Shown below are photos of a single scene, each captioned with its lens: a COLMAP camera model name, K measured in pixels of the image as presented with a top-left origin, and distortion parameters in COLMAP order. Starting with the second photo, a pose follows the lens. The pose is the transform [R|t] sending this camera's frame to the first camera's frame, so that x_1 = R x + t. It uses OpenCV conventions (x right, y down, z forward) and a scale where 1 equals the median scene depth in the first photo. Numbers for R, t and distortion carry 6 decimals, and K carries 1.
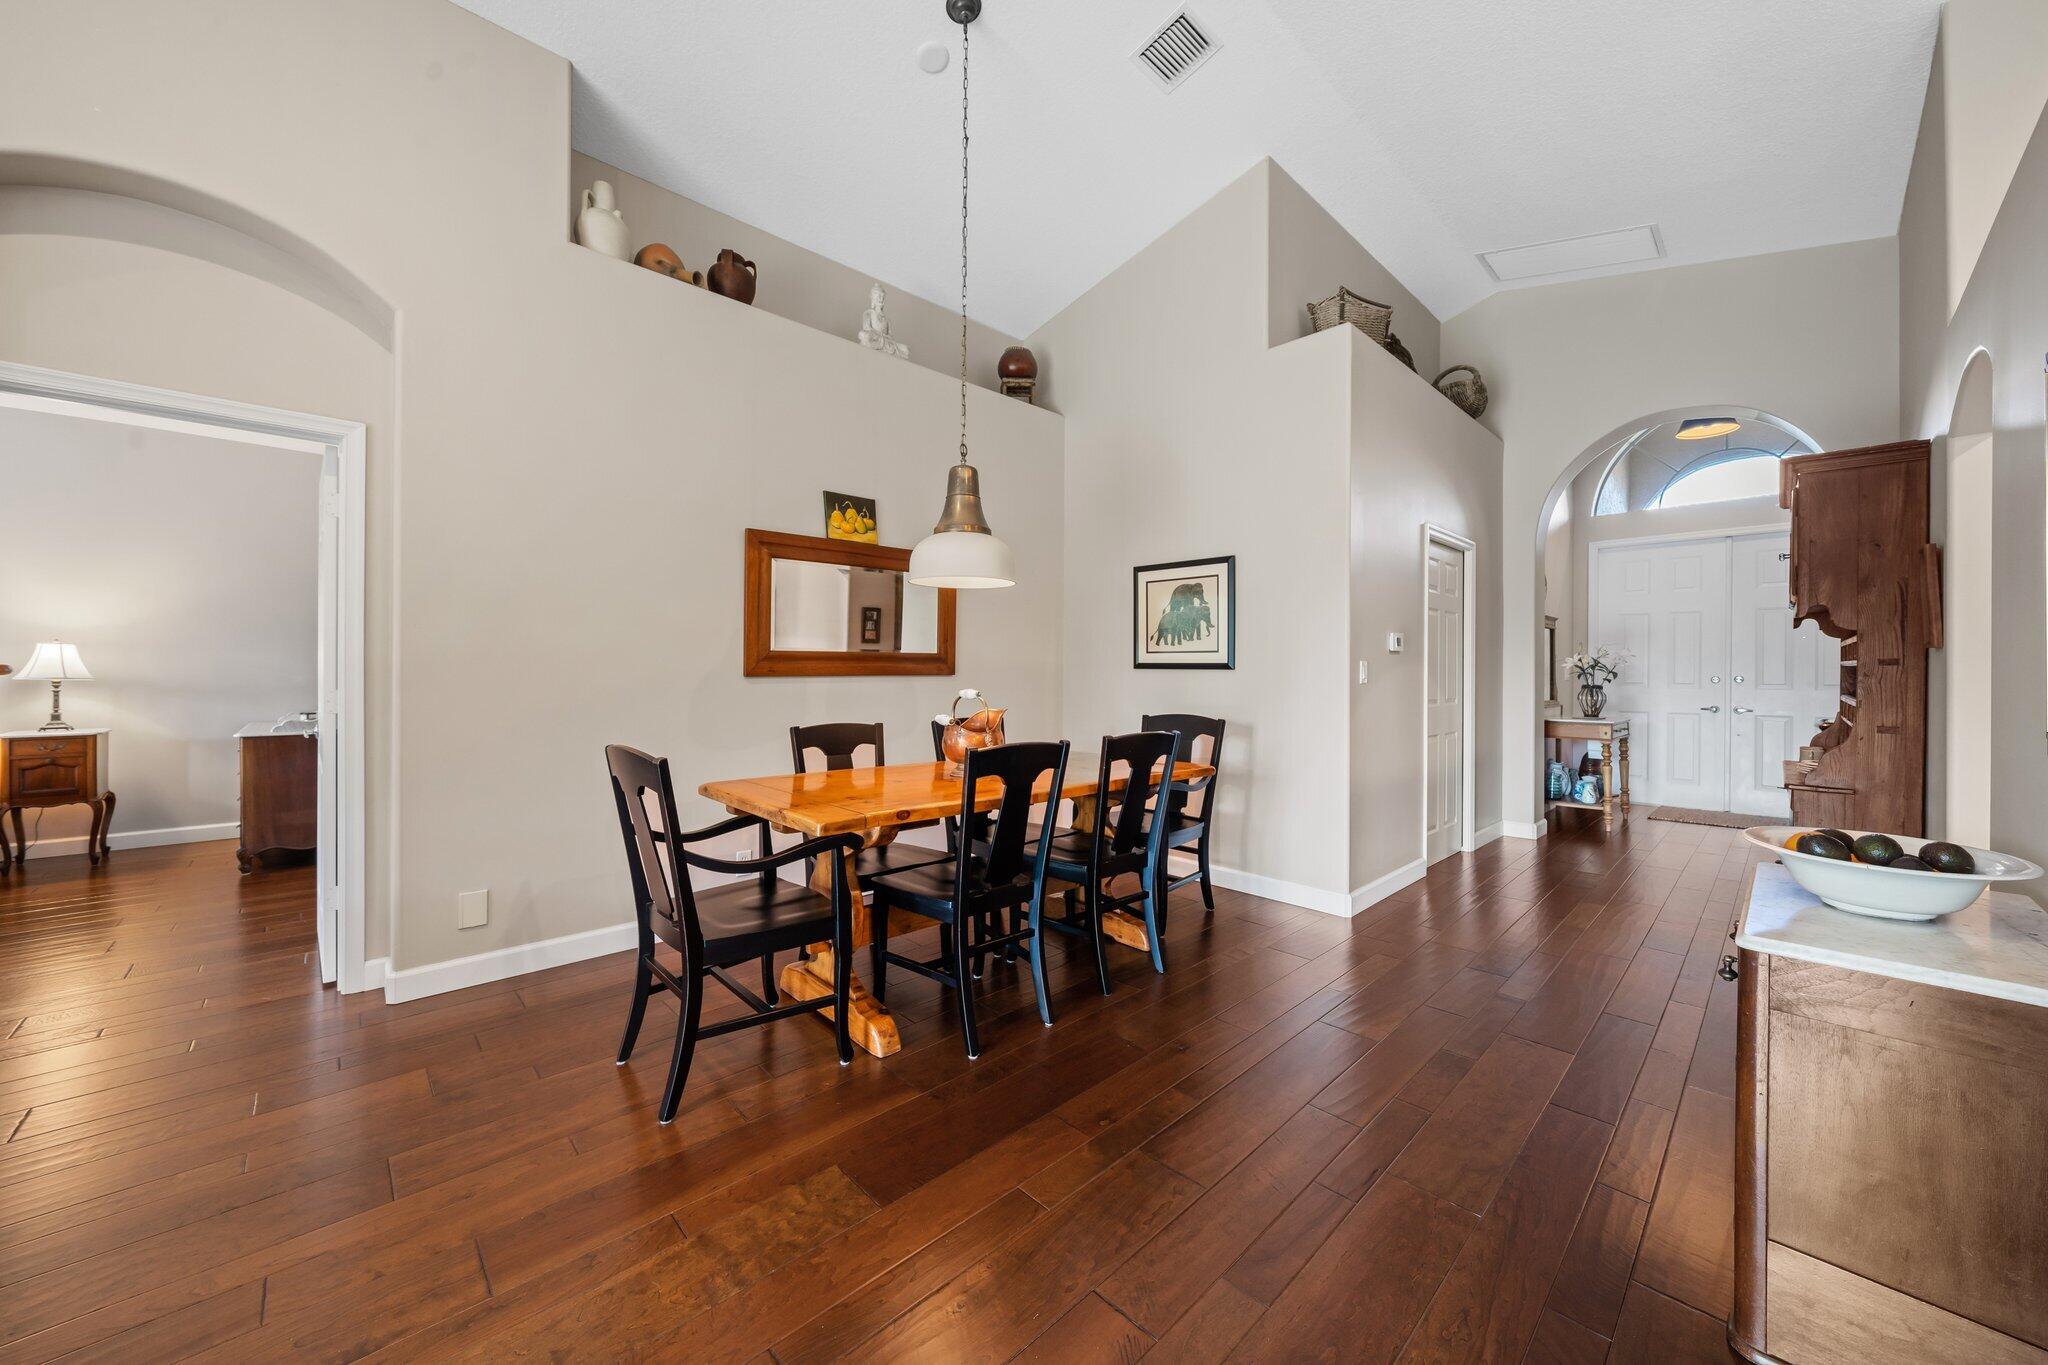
lens RADIAL K [[722.9, 0, 1024.0], [0, 722.9, 682.5], [0, 0, 1]] dist [-0.001410, -0.000081]
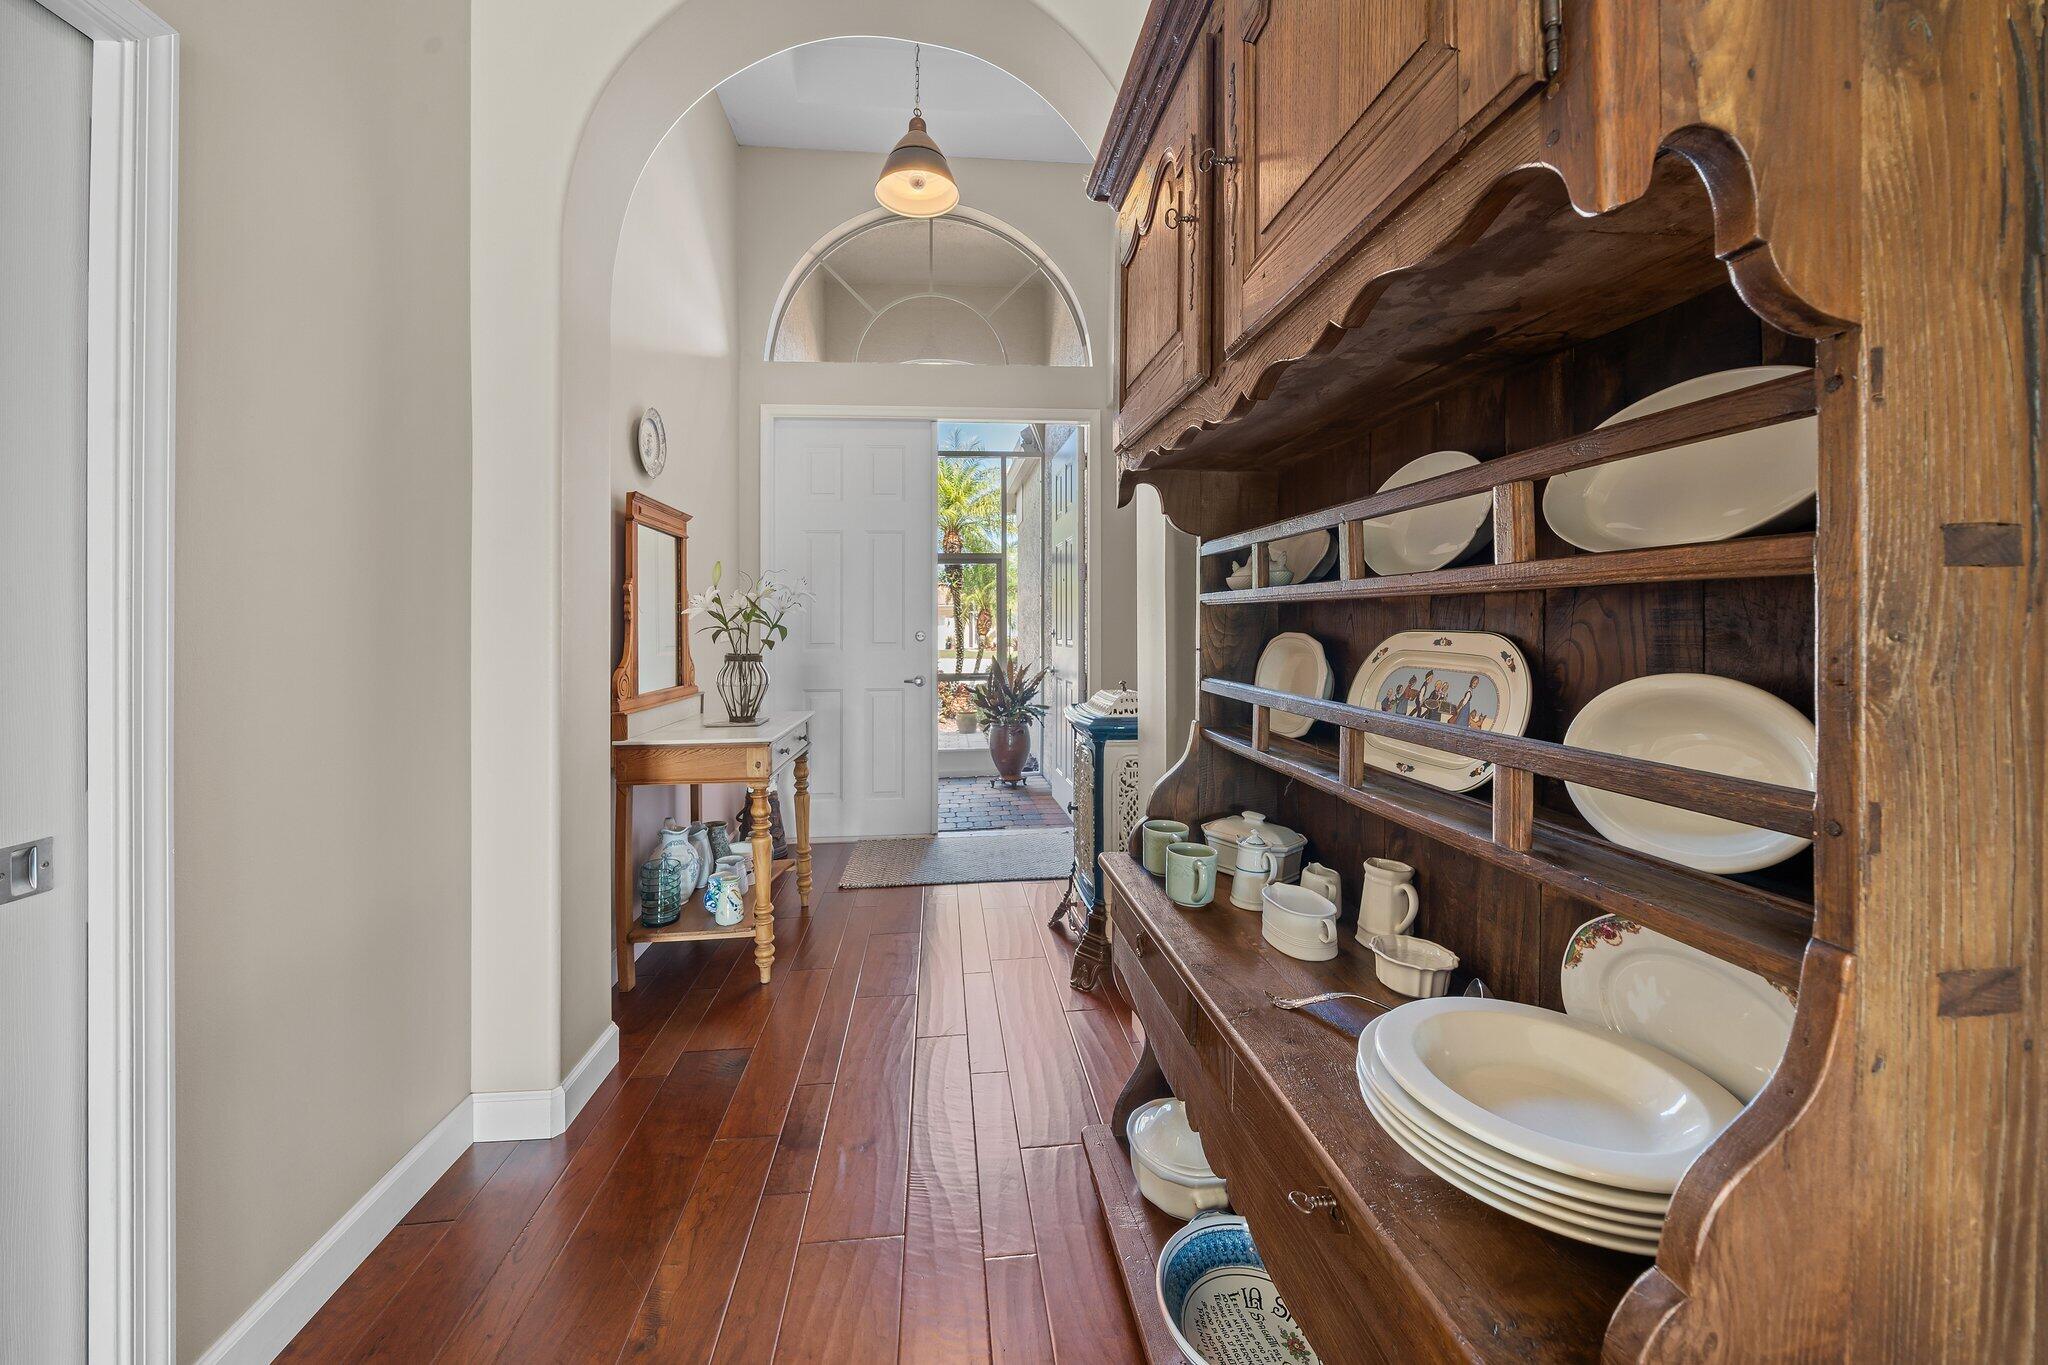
lens RADIAL K [[722.9, 0, 1024.0], [0, 722.9, 682.5], [0, 0, 1]] dist [-0.001410, -0.000081]
pose [[0.595106, -0.048618, 0.802176, 0.516747], [0.003029, 0.998297, 0.058258, -0.004424], [-0.803642, -0.032240, 0.594239, 0.570695]]
